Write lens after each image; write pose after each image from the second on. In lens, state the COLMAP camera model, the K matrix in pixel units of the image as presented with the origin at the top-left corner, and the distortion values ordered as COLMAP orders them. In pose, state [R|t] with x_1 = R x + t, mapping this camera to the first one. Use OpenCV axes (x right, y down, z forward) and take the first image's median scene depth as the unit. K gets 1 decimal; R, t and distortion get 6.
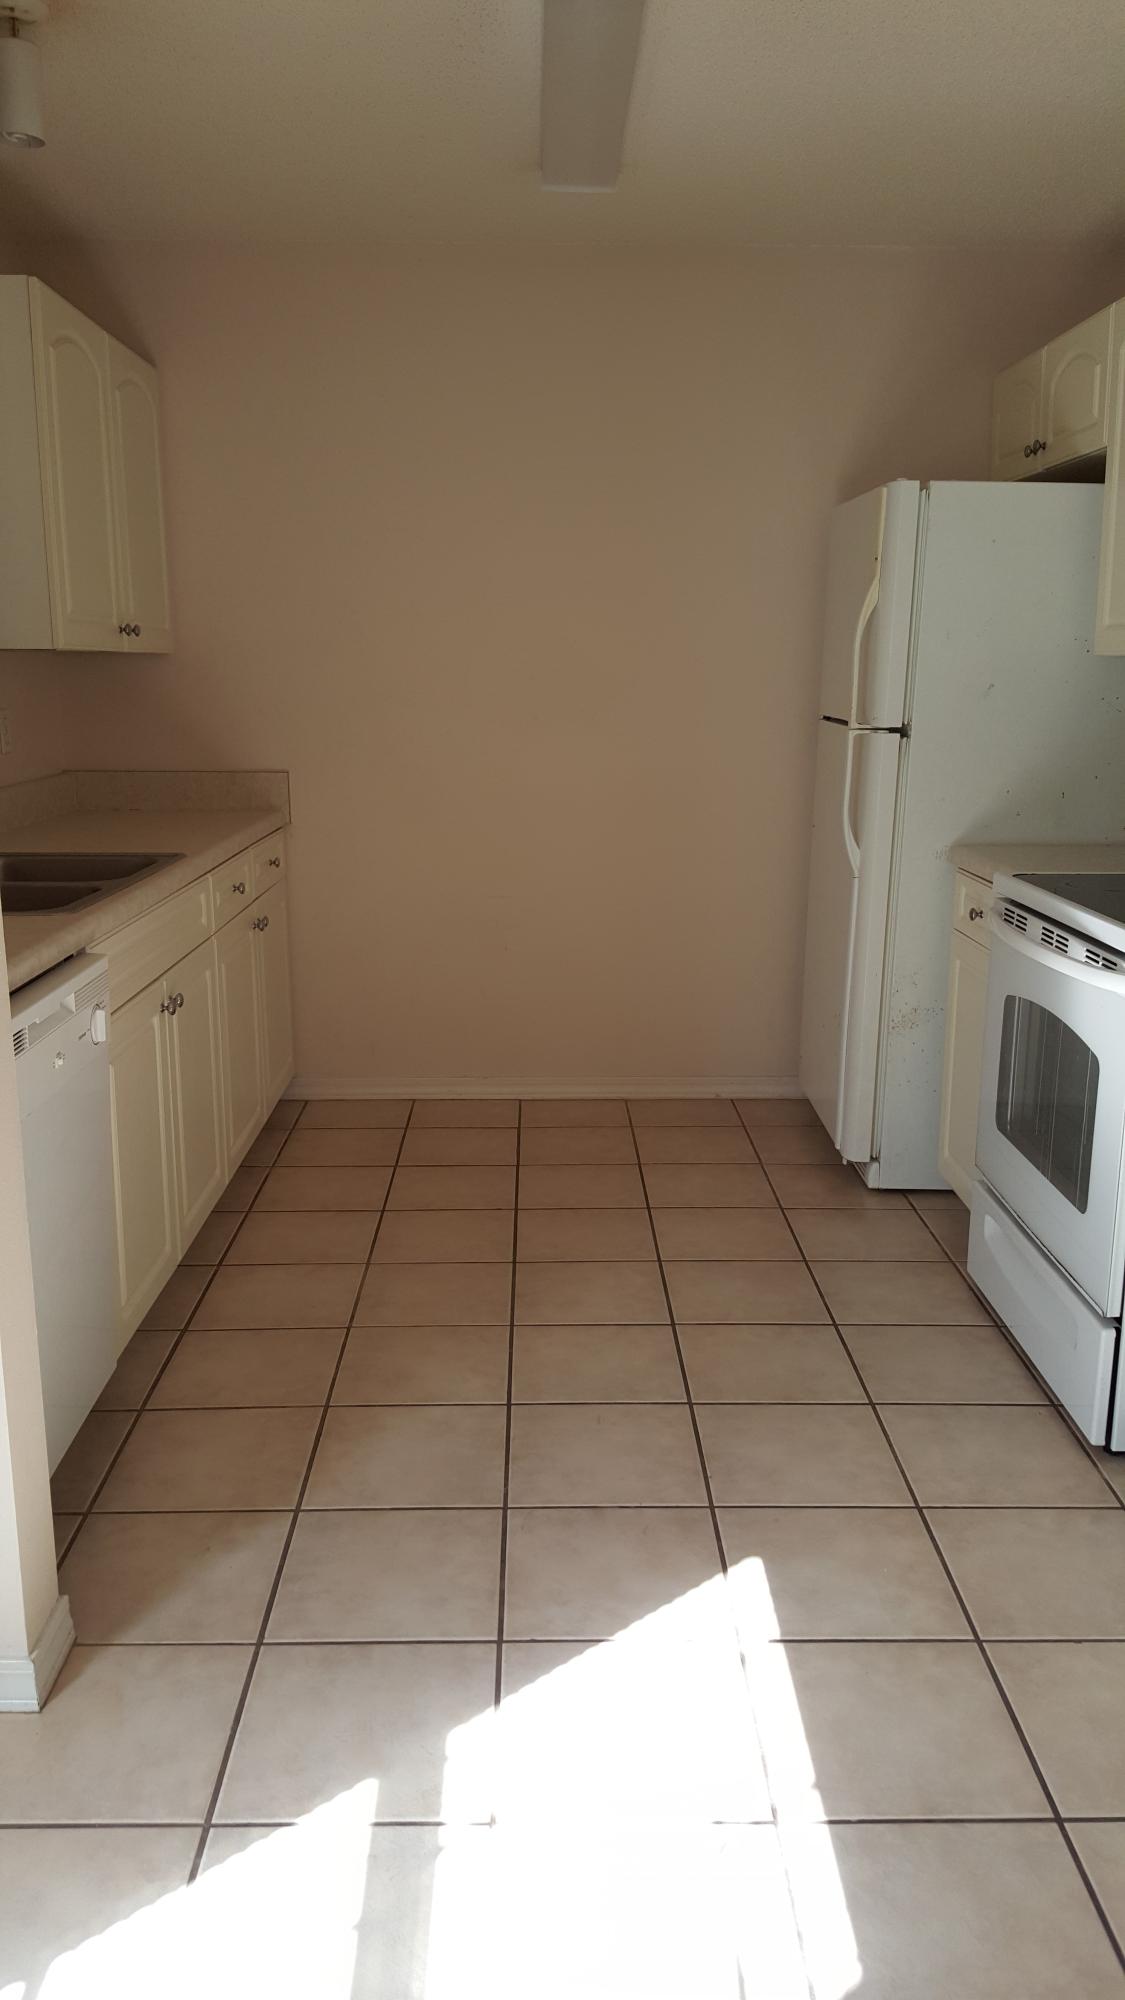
lens RADIAL K [[1473.5, 0, 543.6], [0, 1473.5, 997.6], [0, 0, 1]] dist [0.113270, -0.181613]
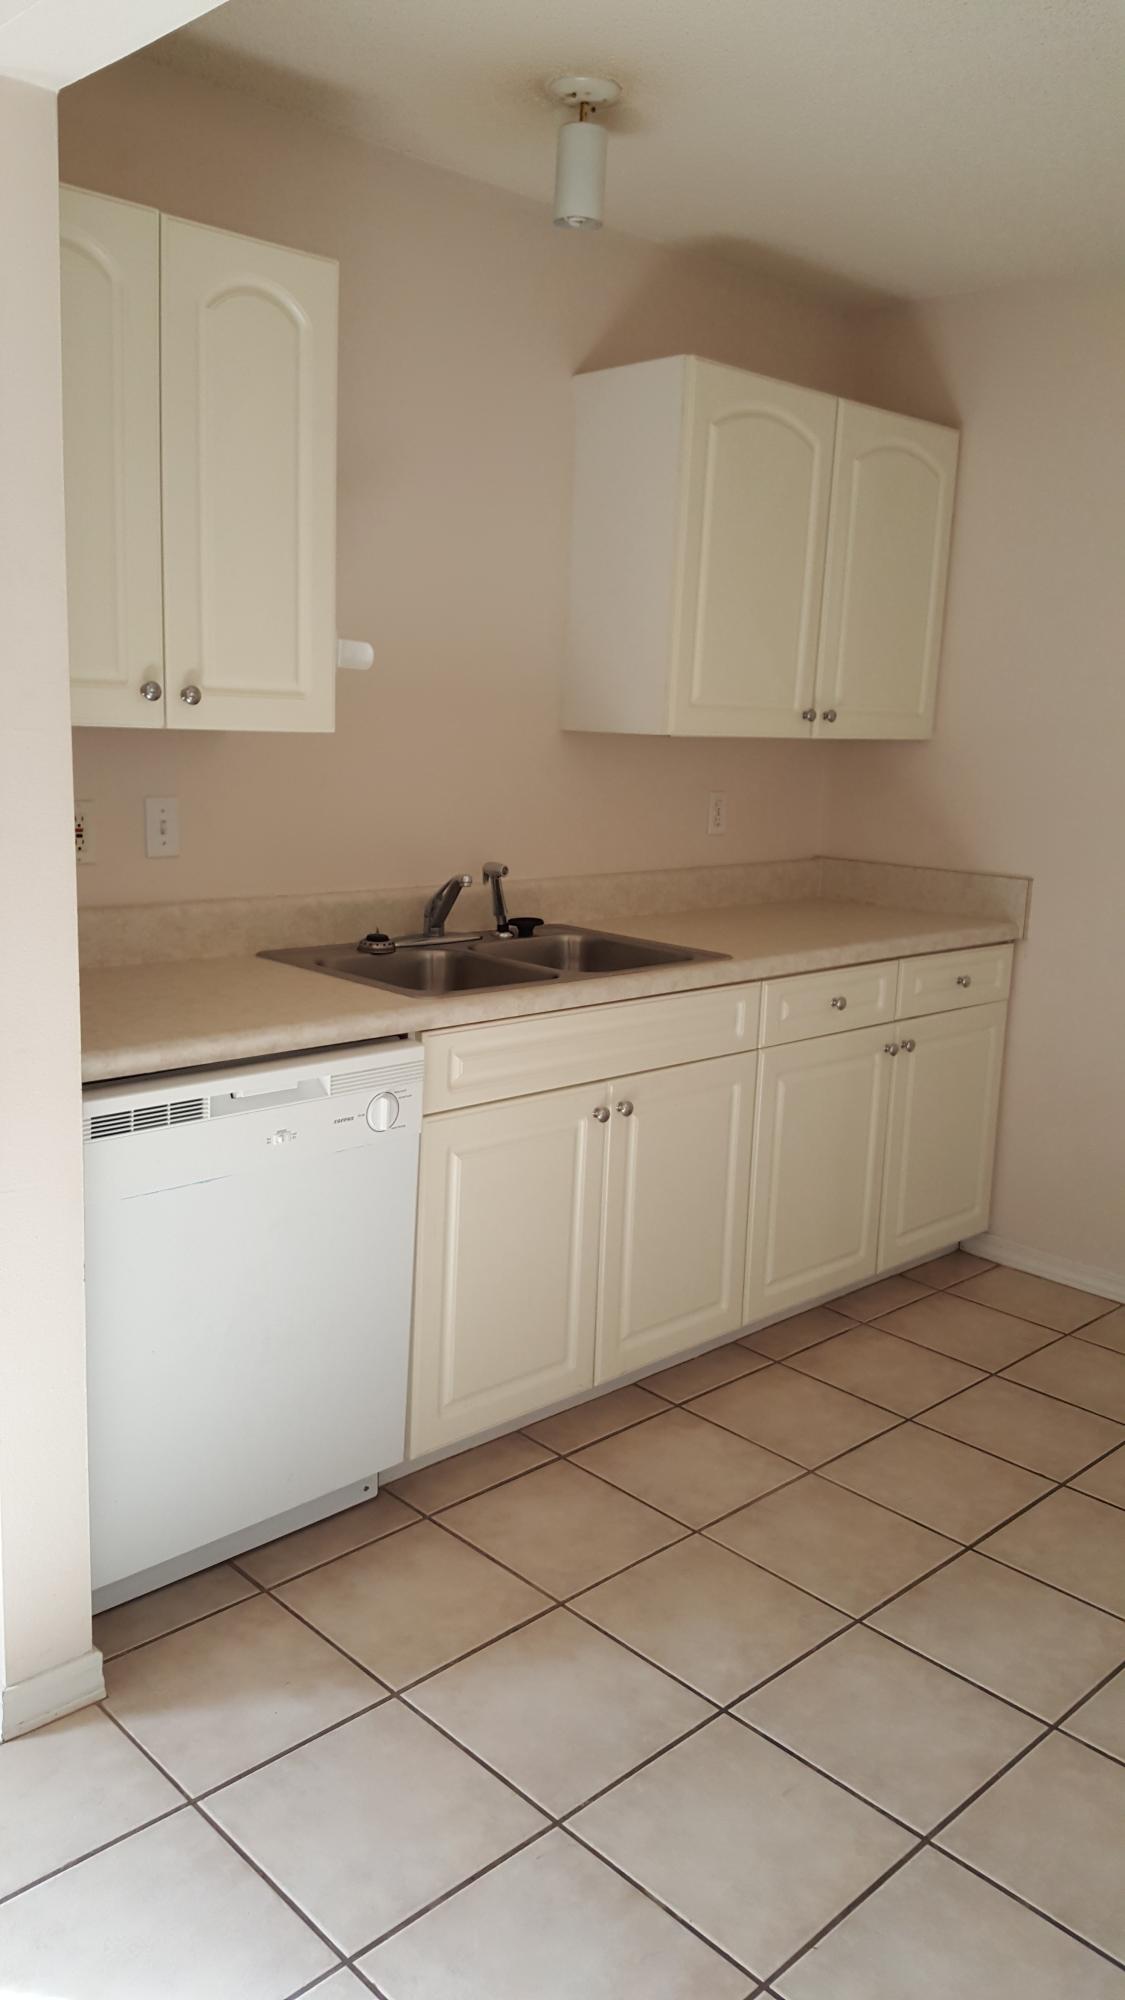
lens RADIAL K [[1473.5, 0, 543.6], [0, 1473.5, 997.6], [0, 0, 1]] dist [0.113270, -0.181613]
pose [[0.678364, 0.160991, -0.716871, 0.327961], [-0.193608, 0.980382, 0.036961, -0.080245], [0.708758, 0.113719, 0.696225, 0.273689]]
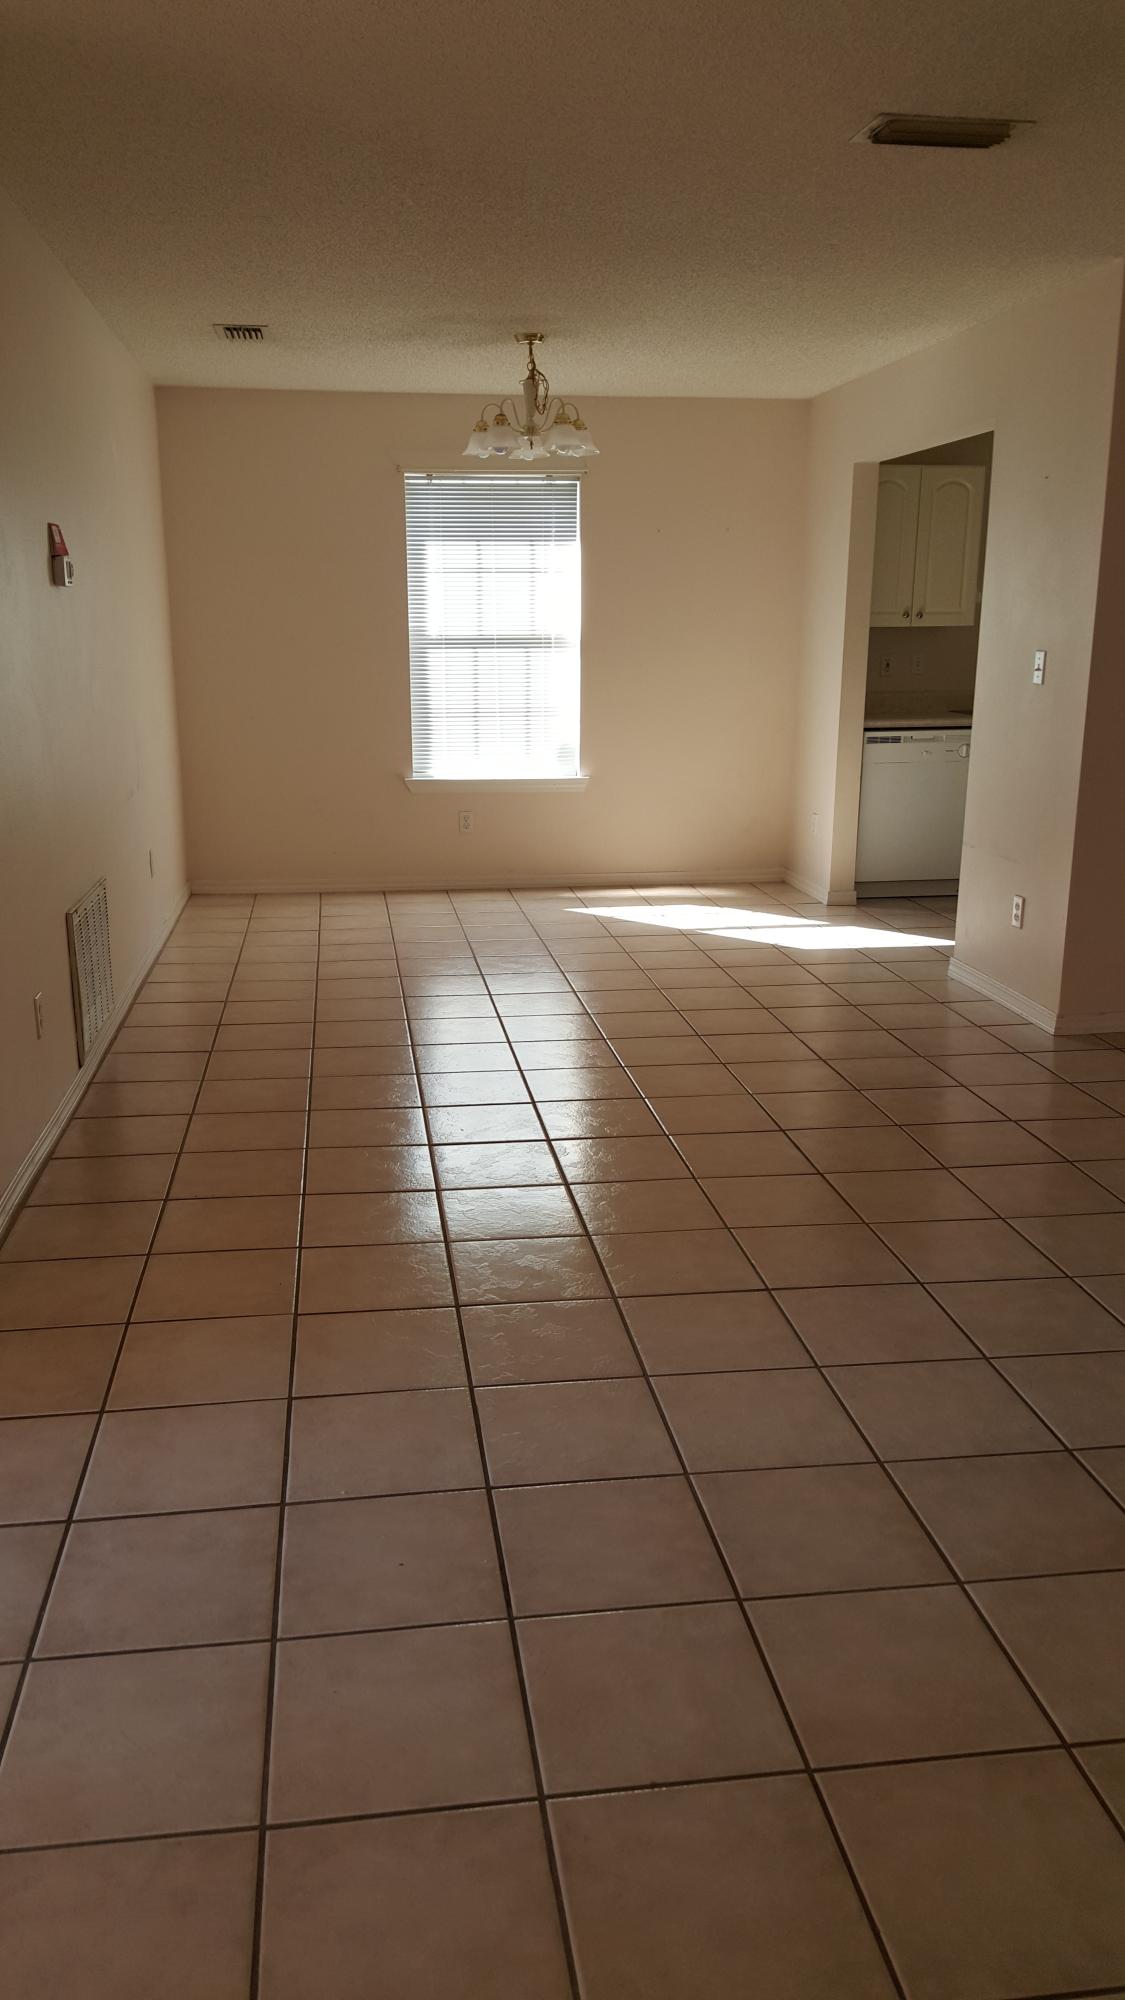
lens RADIAL K [[1483.4, 0, 506.2], [0, 1483.4, 992.9], [0, 0, 1]] dist [0.136751, -0.184772]
pose [[0.104681, 0.234224, -0.966530, 1.896480], [-0.217704, 0.953695, 0.207535, 0.040671], [0.970385, 0.188693, 0.150826, -0.191738]]
